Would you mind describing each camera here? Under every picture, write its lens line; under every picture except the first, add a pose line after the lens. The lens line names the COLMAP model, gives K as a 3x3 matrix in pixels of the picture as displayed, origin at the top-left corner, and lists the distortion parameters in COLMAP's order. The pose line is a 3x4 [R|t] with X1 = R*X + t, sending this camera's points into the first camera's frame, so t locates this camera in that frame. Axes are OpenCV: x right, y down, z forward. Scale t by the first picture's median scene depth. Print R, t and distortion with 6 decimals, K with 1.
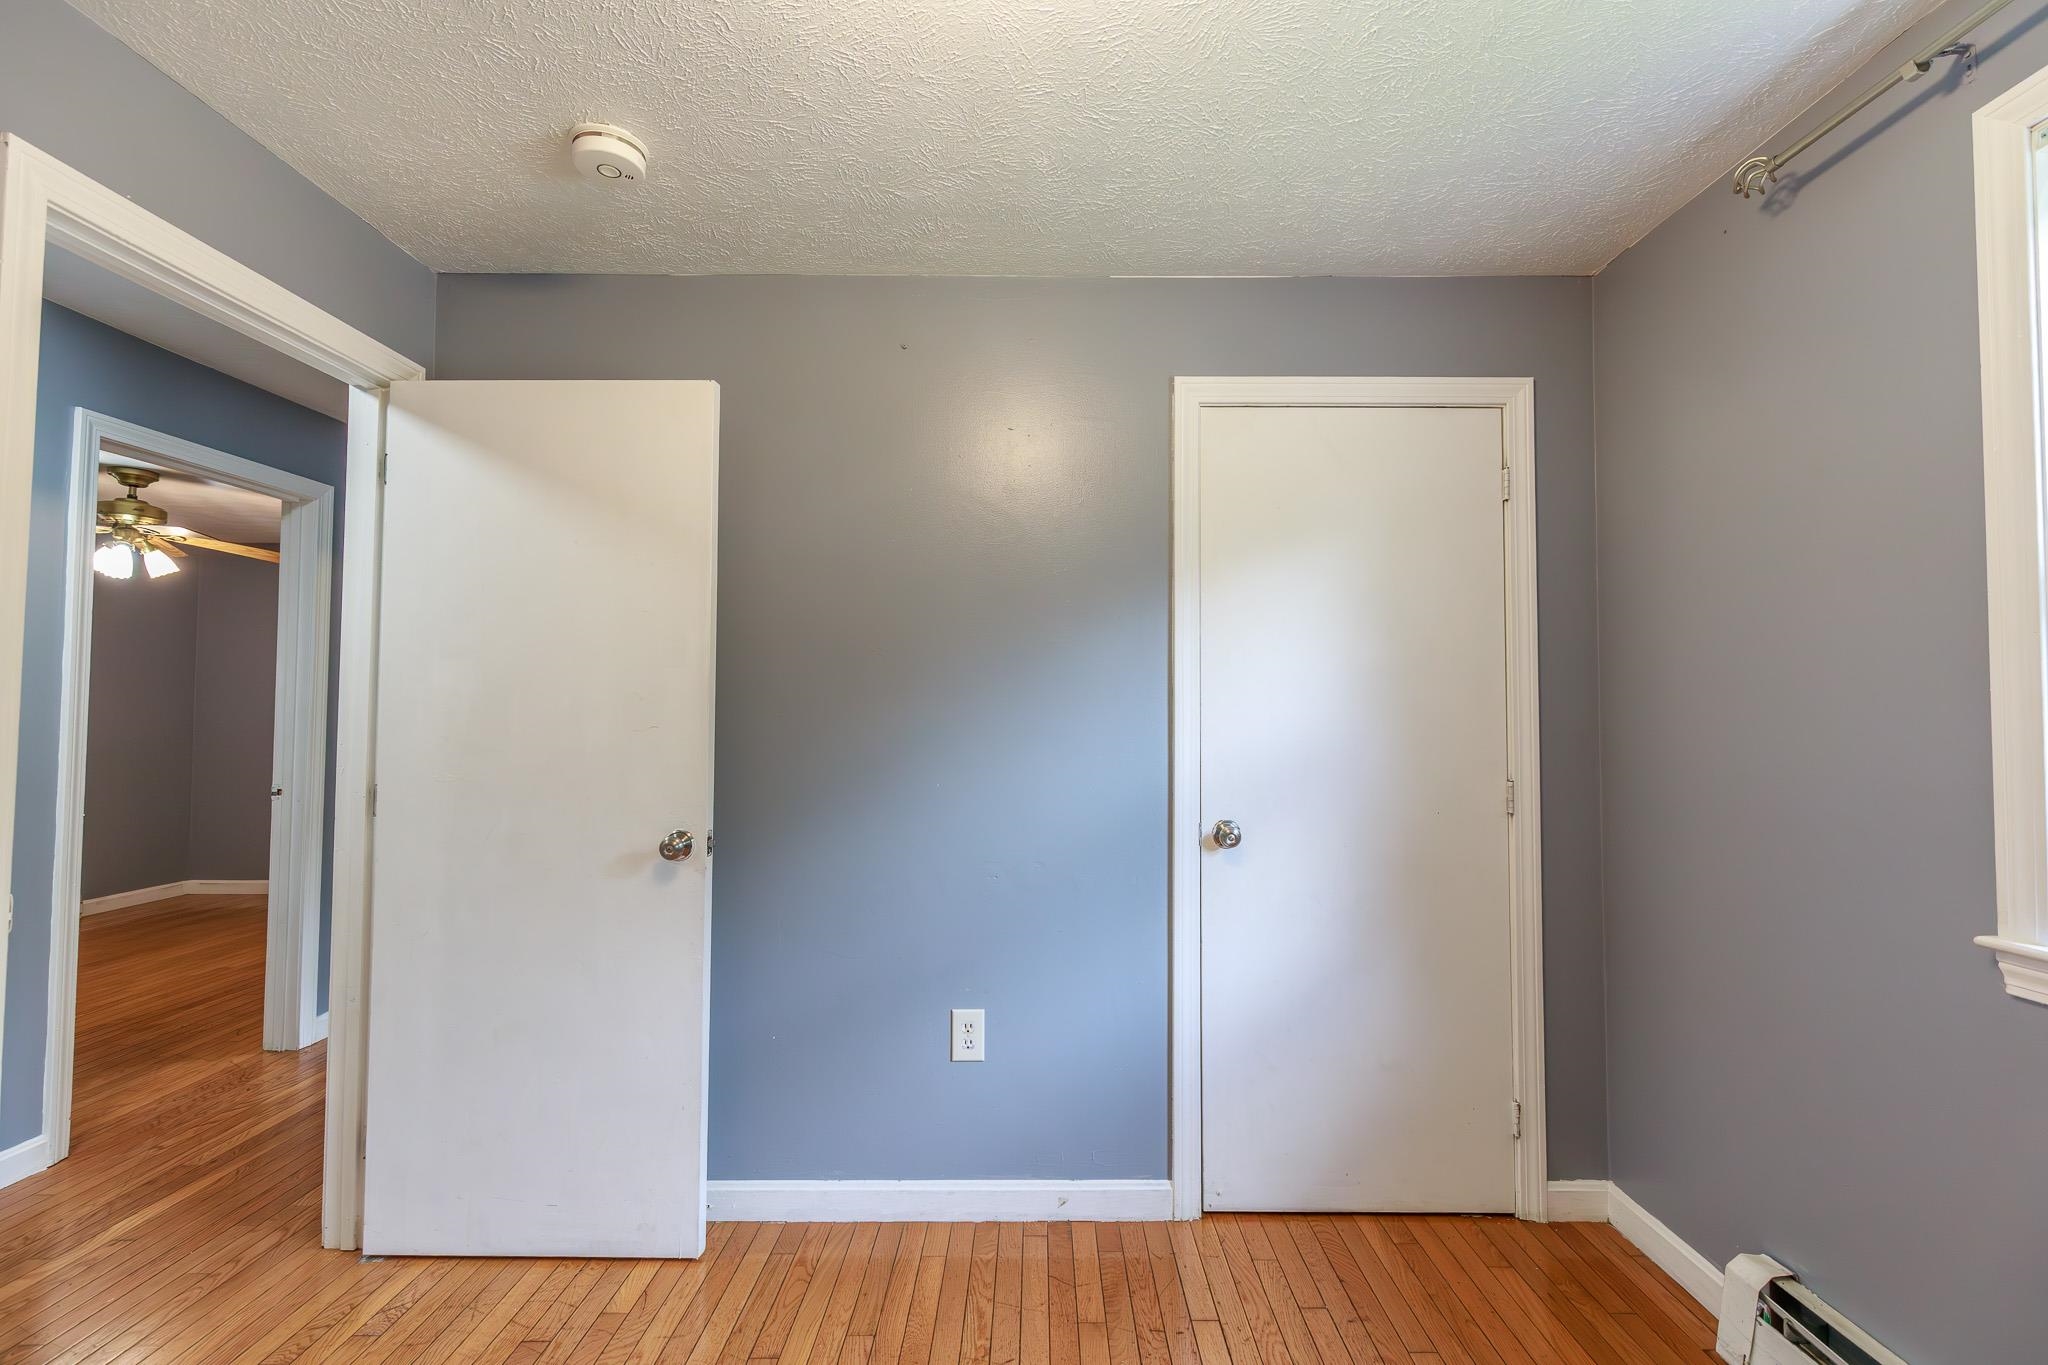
lens RADIAL K [[908.6, 0, 1024.9], [0, 908.6, 683.3], [0, 0, 1]] dist [0.008035, -0.001732]
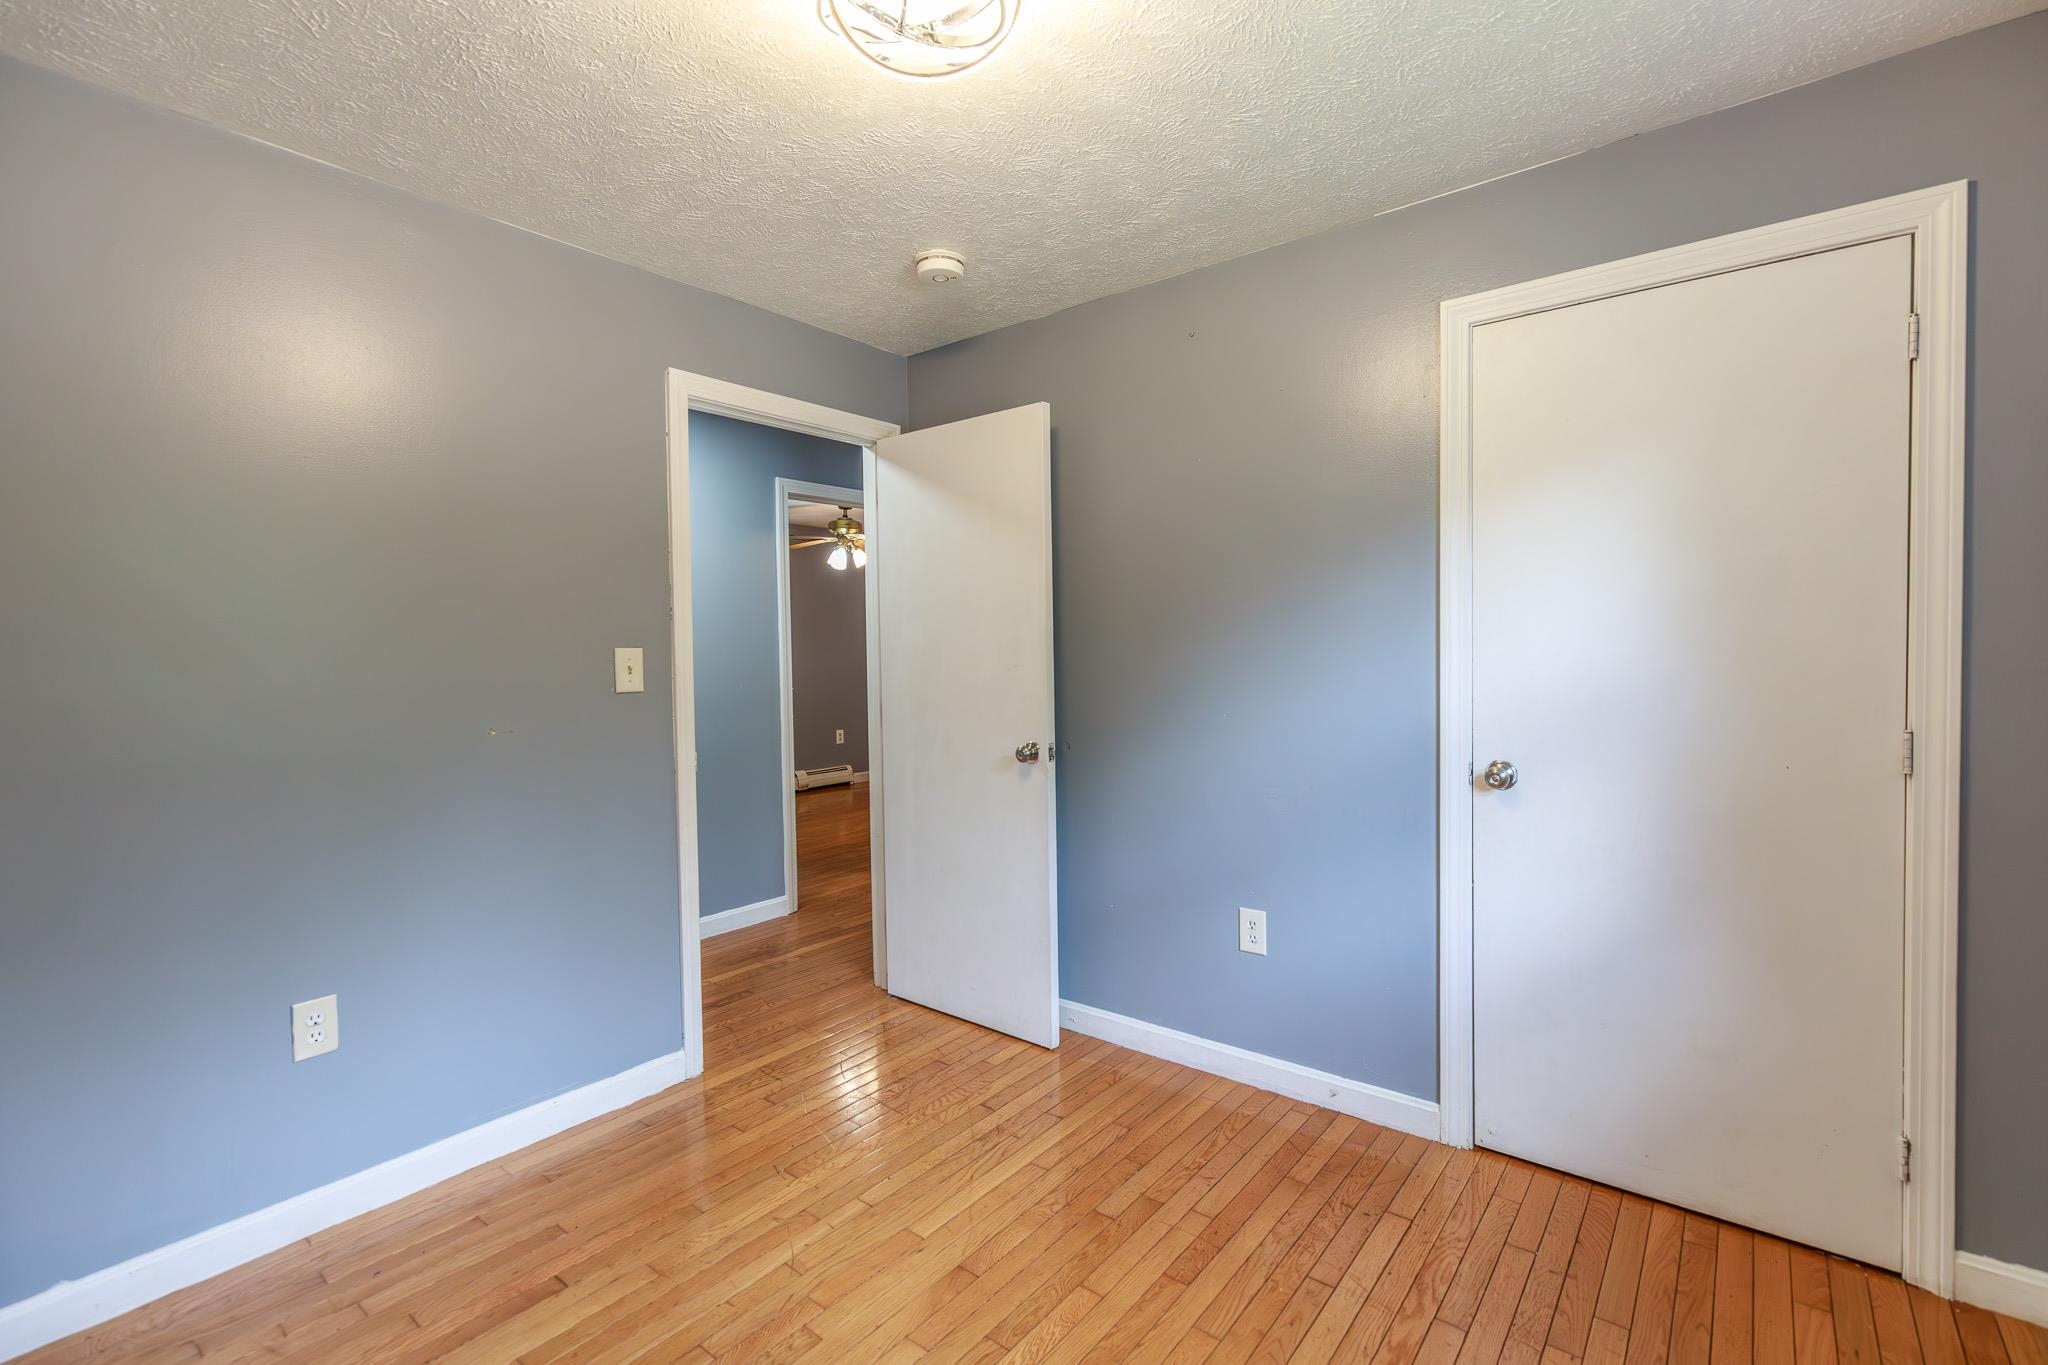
lens RADIAL K [[908.6, 0, 1035.6], [0, 908.6, 679.4], [0, 0, 1]] dist [0.008035, -0.001732]
pose [[0.784609, 0.006602, -0.619955, 0.446941], [0.038471, 0.997498, 0.059311, -0.012045], [0.618796, -0.070386, 0.782392, -0.054447]]
